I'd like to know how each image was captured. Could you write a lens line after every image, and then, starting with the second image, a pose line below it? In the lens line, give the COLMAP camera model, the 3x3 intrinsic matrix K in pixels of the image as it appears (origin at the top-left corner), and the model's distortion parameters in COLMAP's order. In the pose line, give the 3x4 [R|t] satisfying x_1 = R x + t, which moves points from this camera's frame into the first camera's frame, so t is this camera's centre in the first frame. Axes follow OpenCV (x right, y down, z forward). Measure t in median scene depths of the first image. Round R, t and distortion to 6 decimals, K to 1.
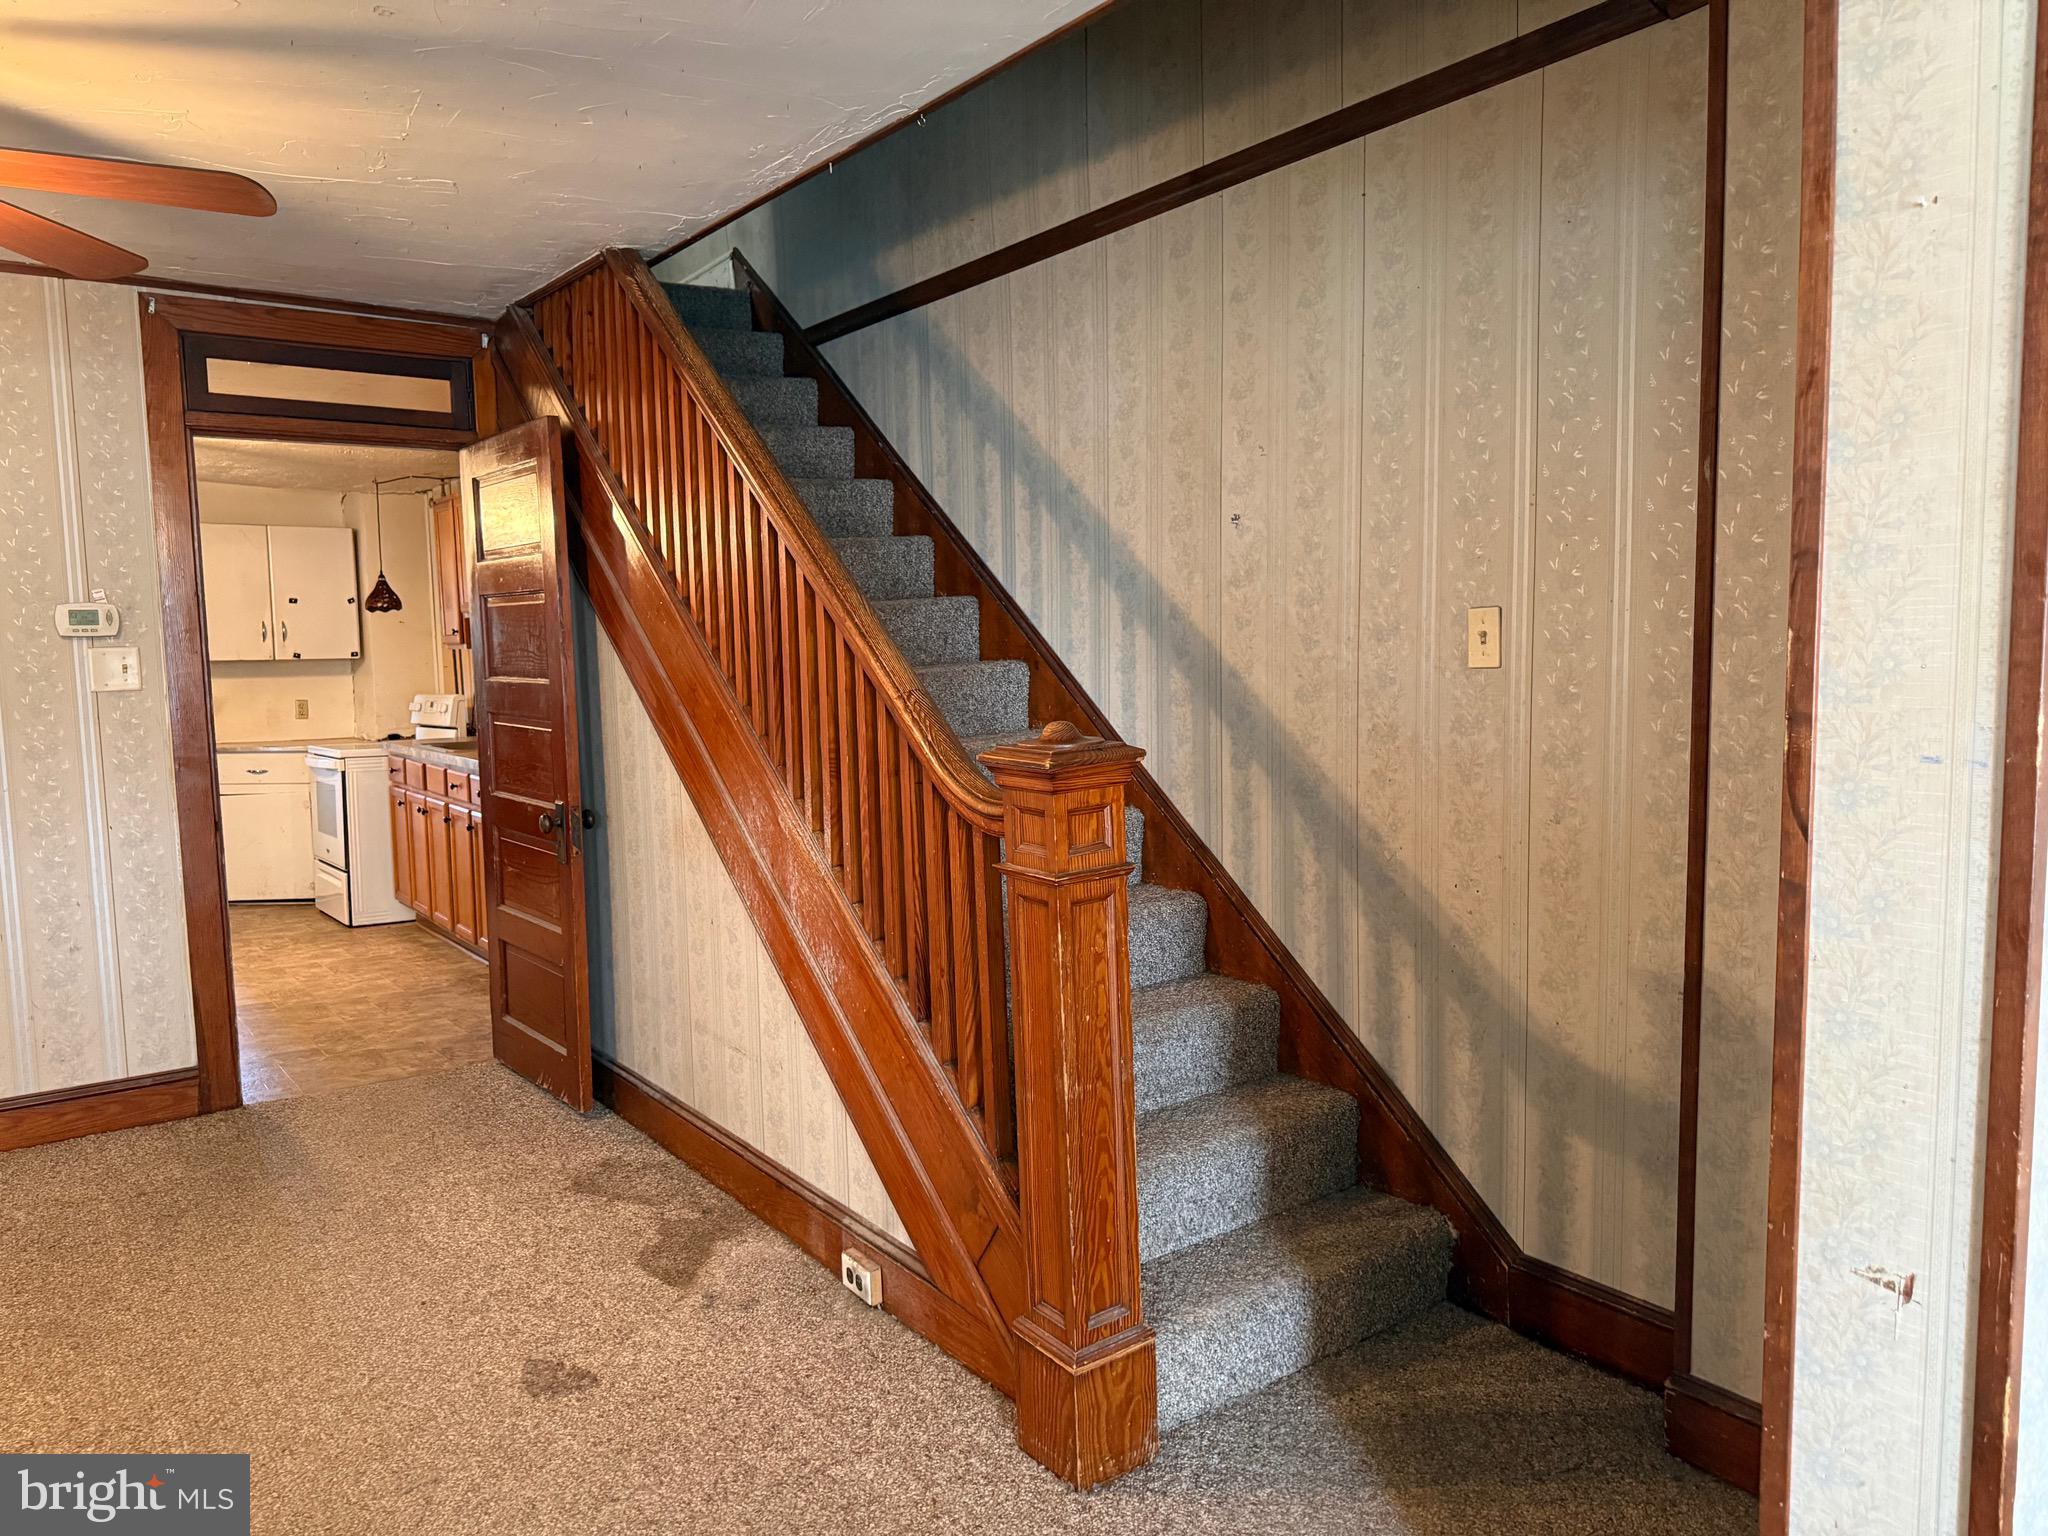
lens RADIAL K [[1431.0, 0, 1019.6], [0, 1431.0, 766.2], [0, 0, 1]] dist [0.082202, -0.100486]
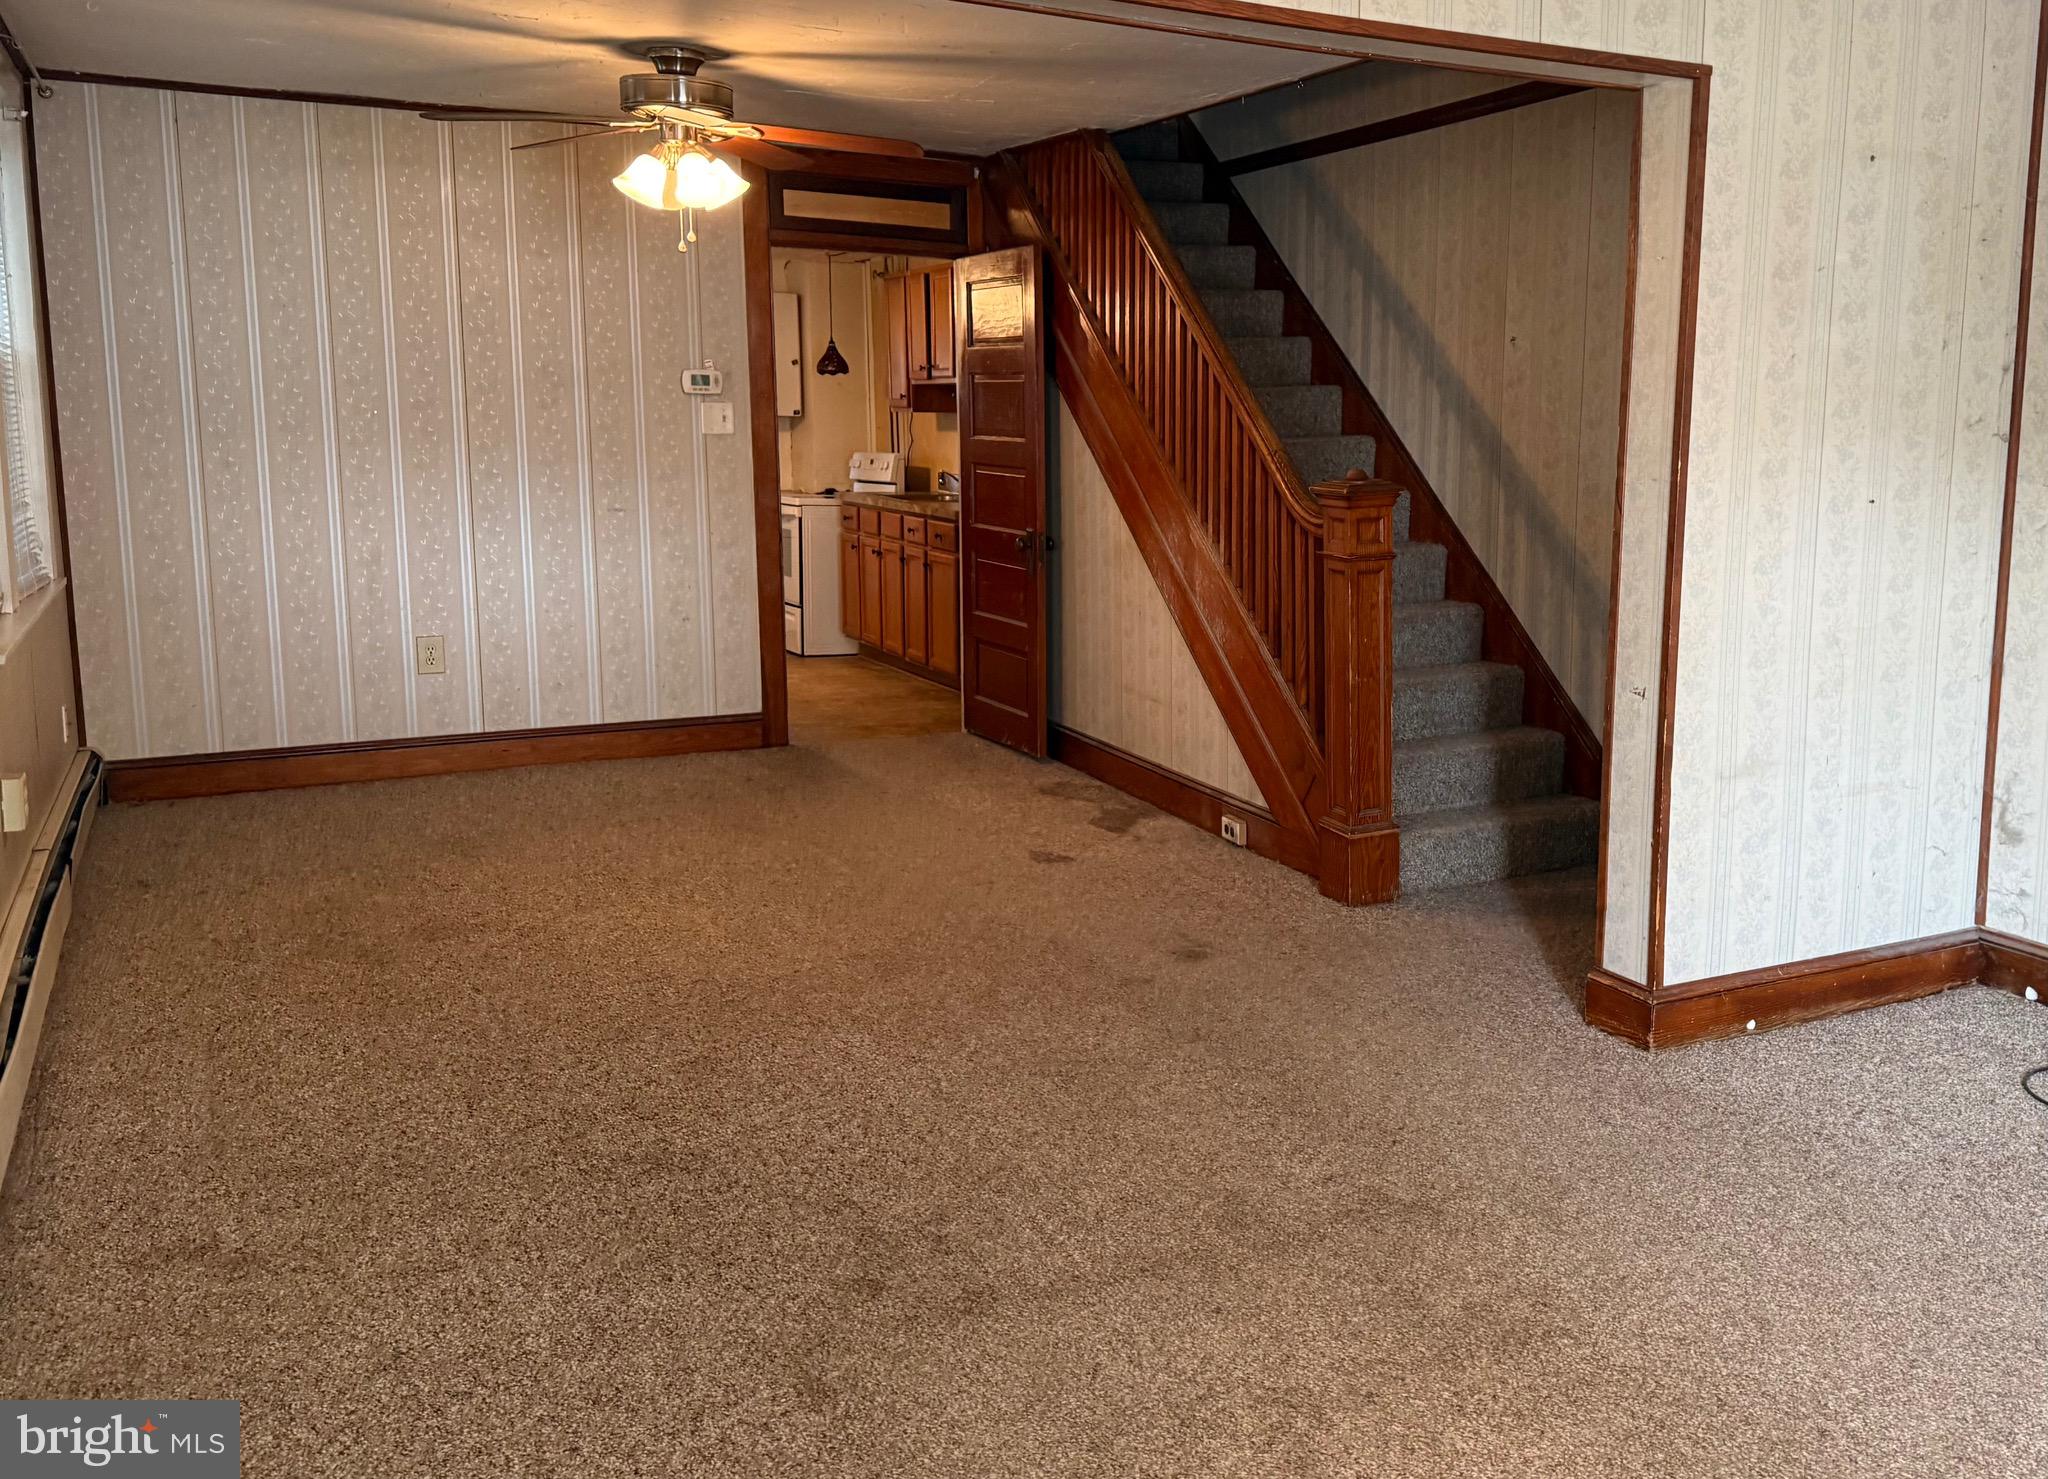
lens RADIAL K [[1873.6, 0, 1289.3], [0, 1873.6, 681.1], [0, 0, 1]] dist [0.135783, 0.000000]
pose [[0.994116, 0.046673, -0.097754, 0.114977], [-0.041554, 0.997688, 0.053770, 0.067680], [0.100038, -0.049392, 0.993757, -0.815313]]
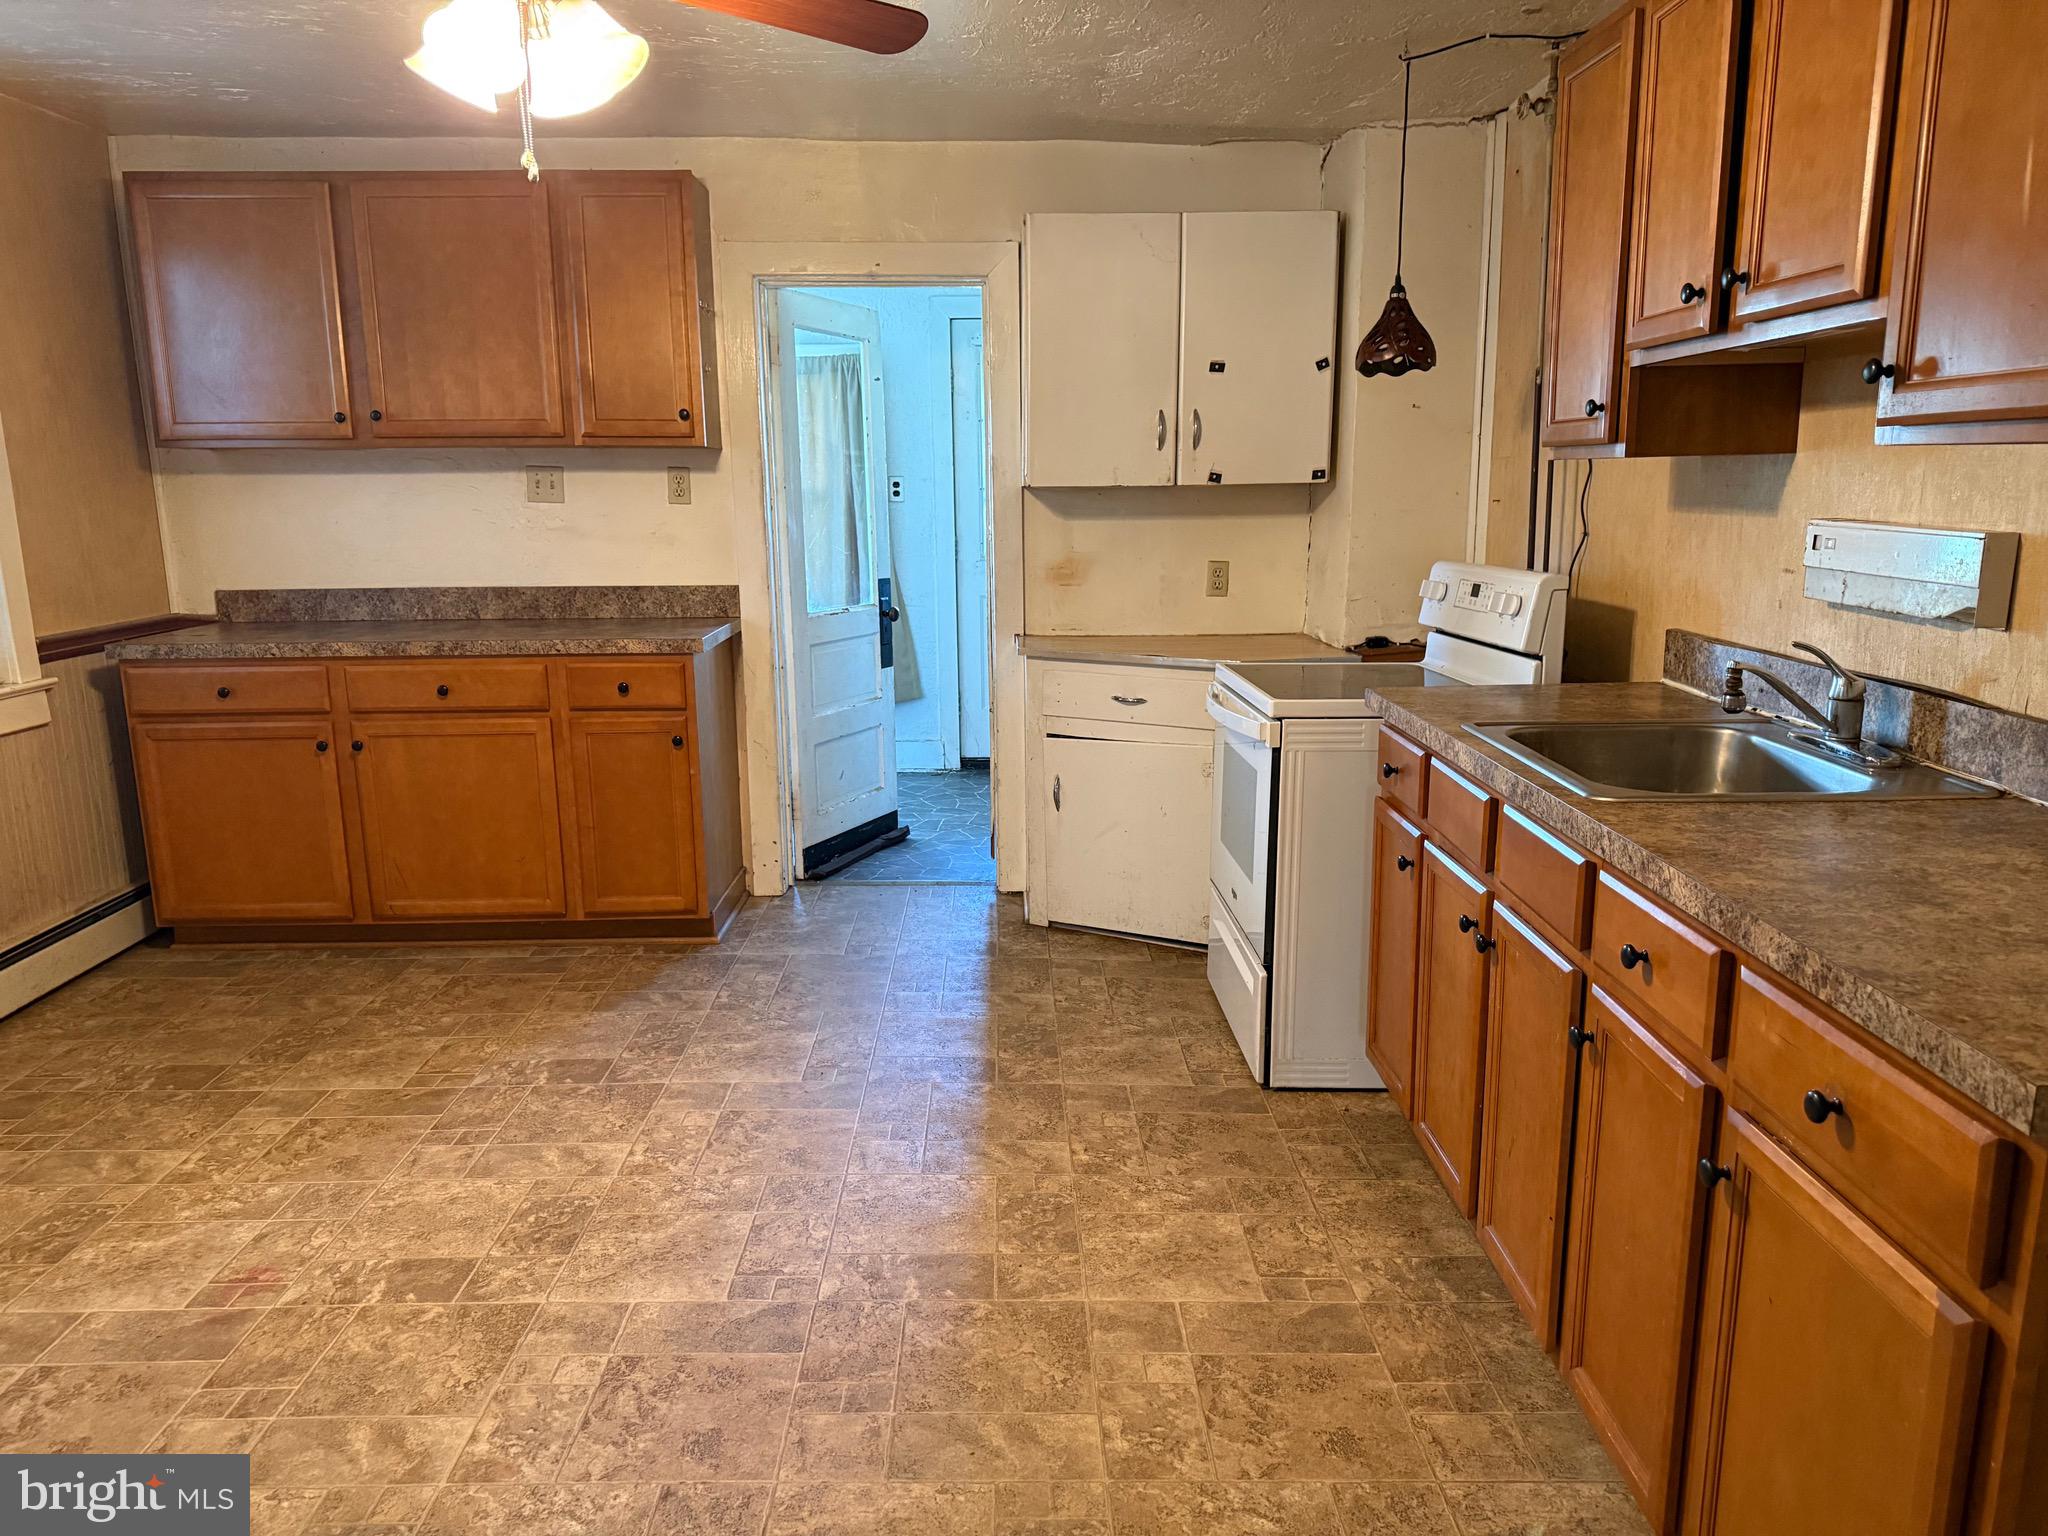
lens RADIAL K [[1431.0, 0, 1016.9], [0, 1431.0, 772.7], [0, 0, 1]] dist [0.082202, -0.100486]
pose [[0.815780, 0.125424, -0.564598, -0.543439], [-0.056042, 0.988751, 0.138675, -0.083743], [0.575640, -0.081487, 0.813633, 1.145902]]
